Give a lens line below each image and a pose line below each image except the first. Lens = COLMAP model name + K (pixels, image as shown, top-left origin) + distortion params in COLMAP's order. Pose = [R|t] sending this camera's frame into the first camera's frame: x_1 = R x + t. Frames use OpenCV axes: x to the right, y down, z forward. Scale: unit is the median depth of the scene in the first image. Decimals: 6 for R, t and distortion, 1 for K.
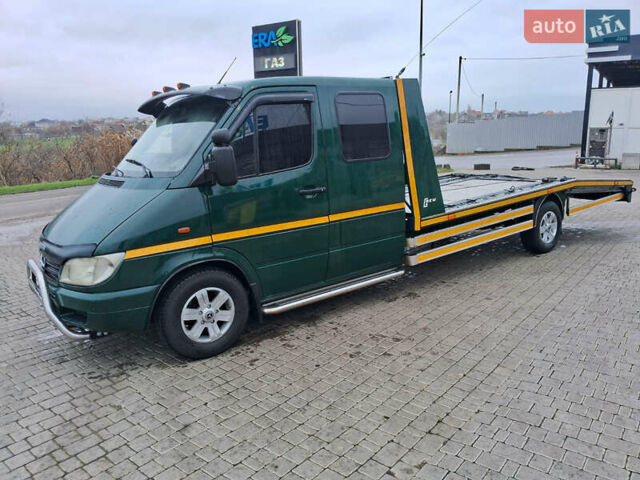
lens RADIAL K [[502.6, 0, 320.0], [0, 502.6, 240.0], [0, 0, 1]] dist [0.004641, -0.004024]
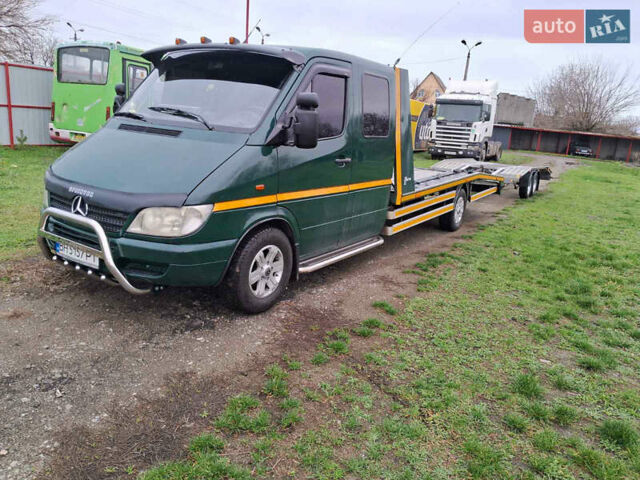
lens RADIAL K [[488.4, 0, 320.0], [0, 488.4, 240.0], [0, 0, 1]] dist [0.080390, -0.175740]
pose [[0.935689, 0.040524, 0.350490, -0.472549], [-0.054829, 0.998015, 0.030984, 0.047530], [-0.348539, -0.048208, 0.936054, 0.019479]]
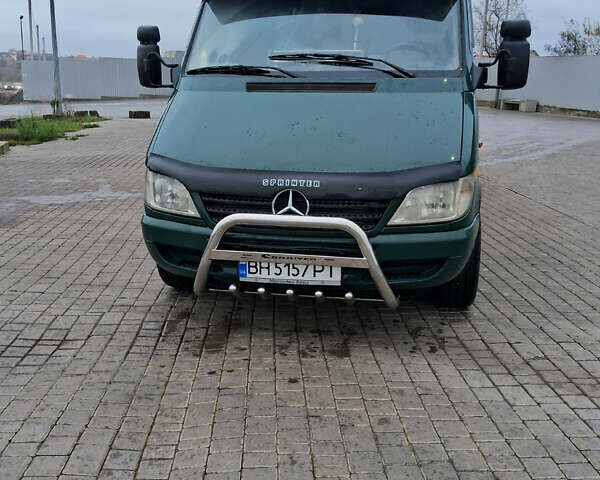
lens RADIAL K [[605.7, 0, 300.0], [0, 605.7, 240.0], [0, 0, 1]] dist [0.136316, -0.330636]
pose [[0.715558, -0.129270, 0.686488, -1.106331], [0.100688, 0.991553, 0.081765, 0.021567], [-0.691259, 0.010614, 0.722529, 0.461548]]
